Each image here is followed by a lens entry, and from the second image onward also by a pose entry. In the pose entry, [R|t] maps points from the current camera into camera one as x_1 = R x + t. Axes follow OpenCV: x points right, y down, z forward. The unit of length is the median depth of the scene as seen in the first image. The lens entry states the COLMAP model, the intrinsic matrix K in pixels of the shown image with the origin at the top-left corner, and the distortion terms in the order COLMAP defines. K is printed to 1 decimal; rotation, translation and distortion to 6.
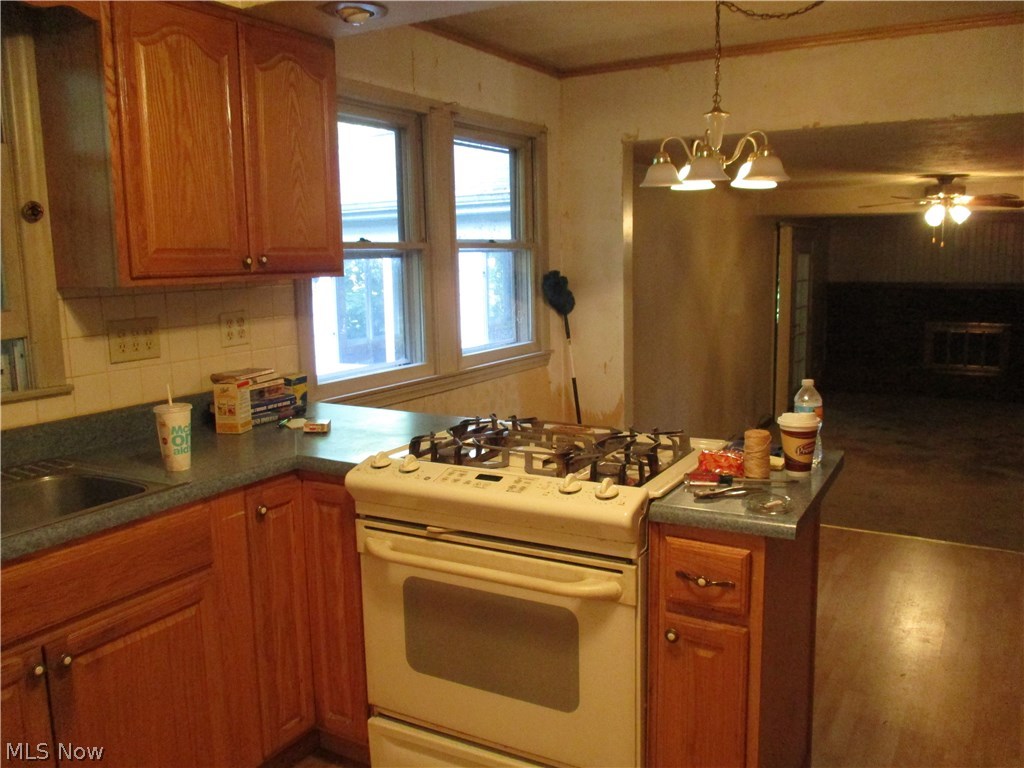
lens RADIAL K [[853.9, 0, 512.0], [0, 853.9, 384.0], [0, 0, 1]] dist [-0.018890, -0.002844]
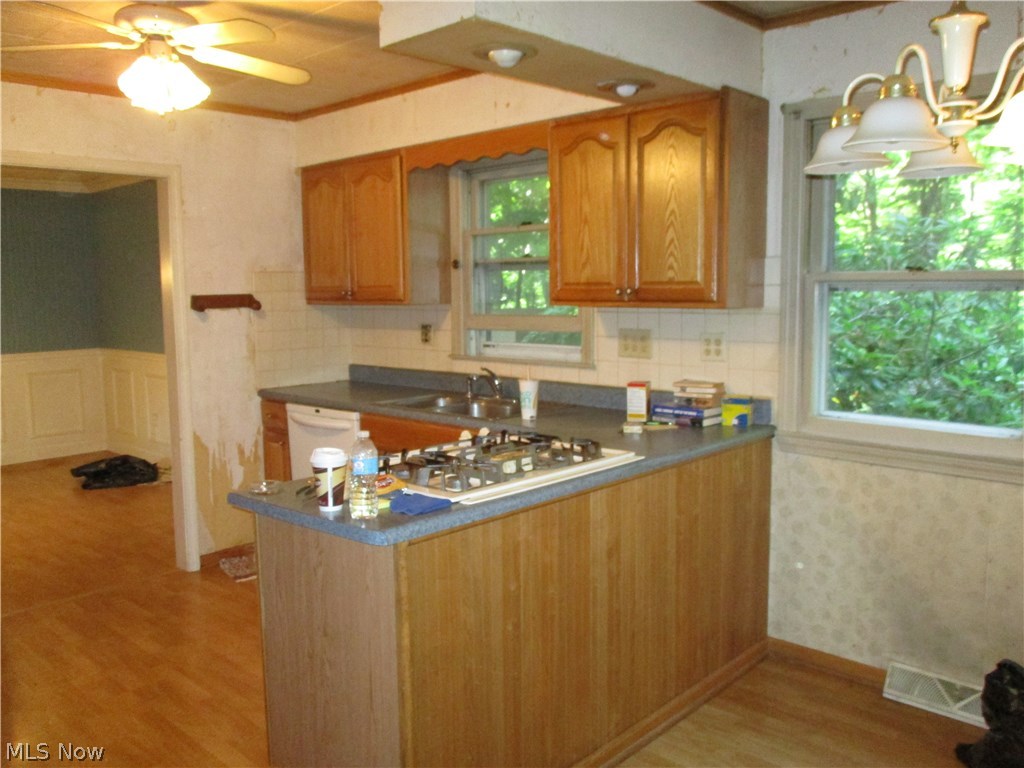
lens RADIAL K [[853.9, 0, 512.0], [0, 853.9, 384.0], [0, 0, 1]] dist [-0.018890, -0.002844]
pose [[-0.253069, 0.130687, -0.958581, 0.964715], [-0.130672, 0.977137, 0.167715, -0.190938], [0.958583, 0.167703, -0.230206, 1.088057]]
